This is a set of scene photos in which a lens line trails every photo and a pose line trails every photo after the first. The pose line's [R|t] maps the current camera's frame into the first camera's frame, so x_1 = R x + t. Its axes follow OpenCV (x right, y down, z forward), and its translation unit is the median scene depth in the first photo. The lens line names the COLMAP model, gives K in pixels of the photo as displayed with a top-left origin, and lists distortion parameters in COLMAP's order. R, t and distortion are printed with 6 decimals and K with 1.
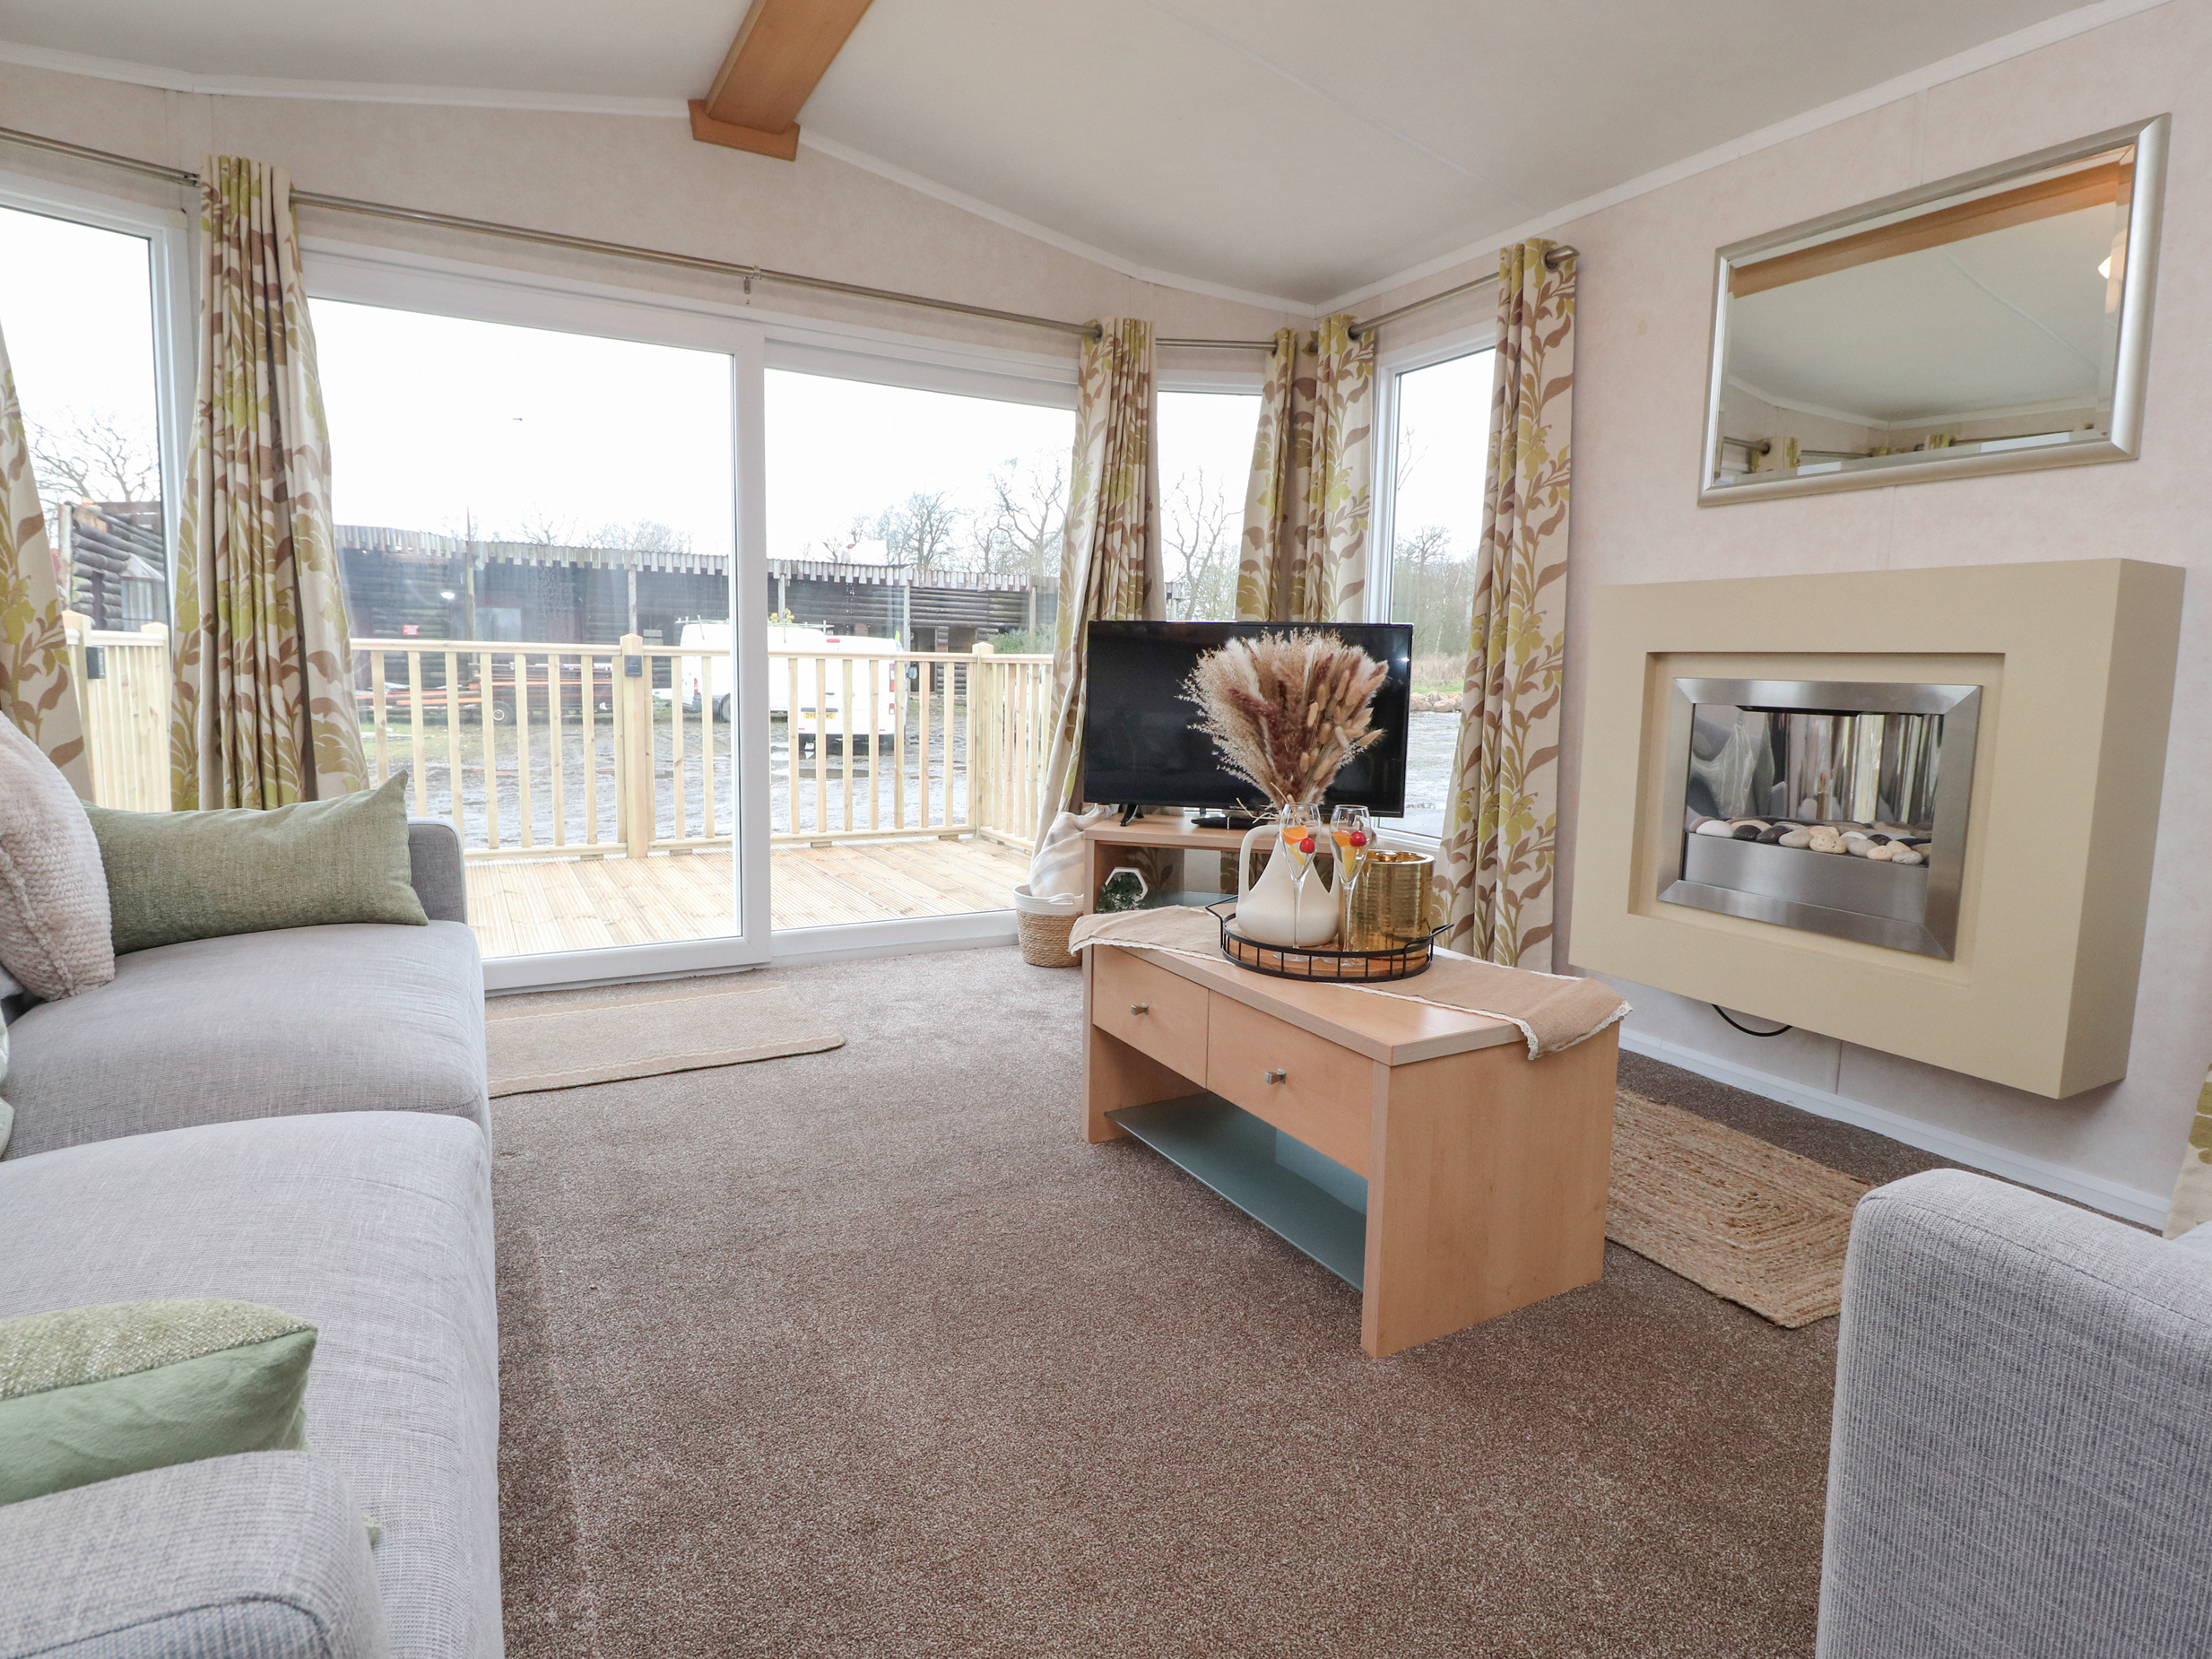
lens RADIAL K [[1183.0, 0, 1092.5], [0, 1183.0, 793.7], [0, 0, 1]] dist [-0.003635, -0.009352]
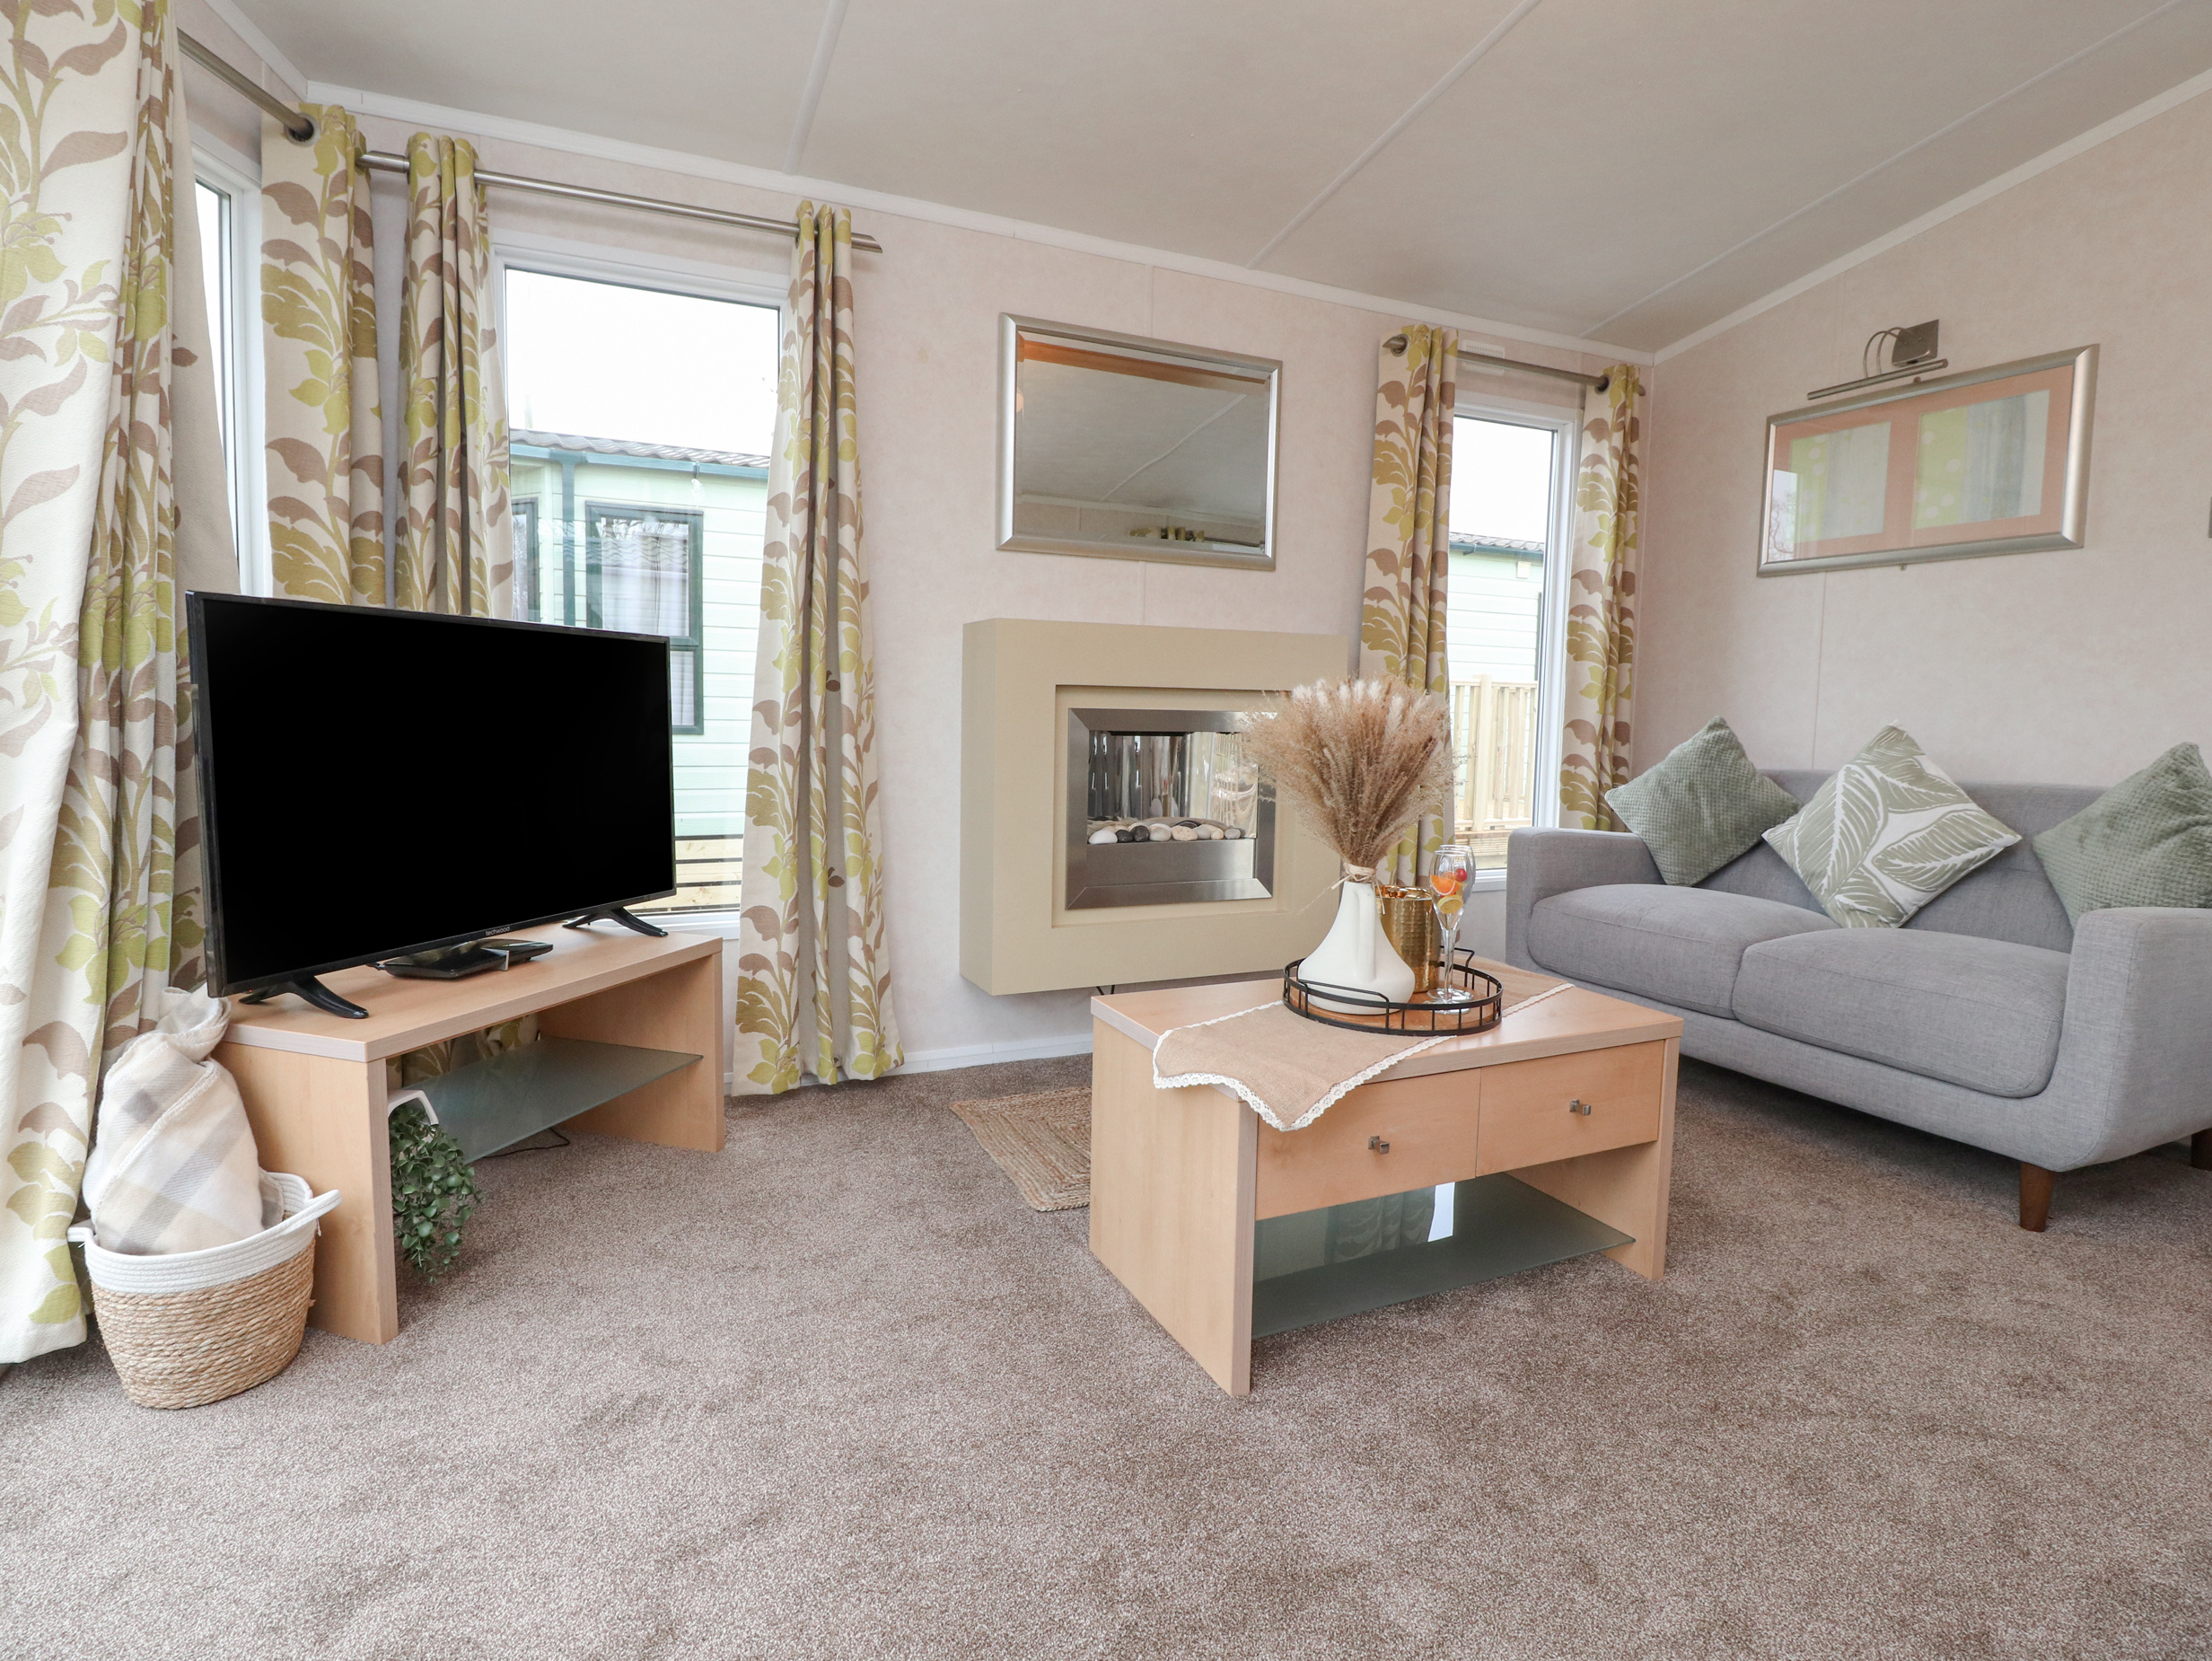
lens RADIAL K [[1183.0, 0, 1092.5], [0, 1183.0, 794.7], [0, 0, 1]] dist [-0.003635, -0.009352]
pose [[0.069440, -0.097017, 0.992857, -0.599646], [0.100403, 0.990886, 0.089802, -0.114345], [-0.992521, 0.093450, 0.078548, 0.896883]]
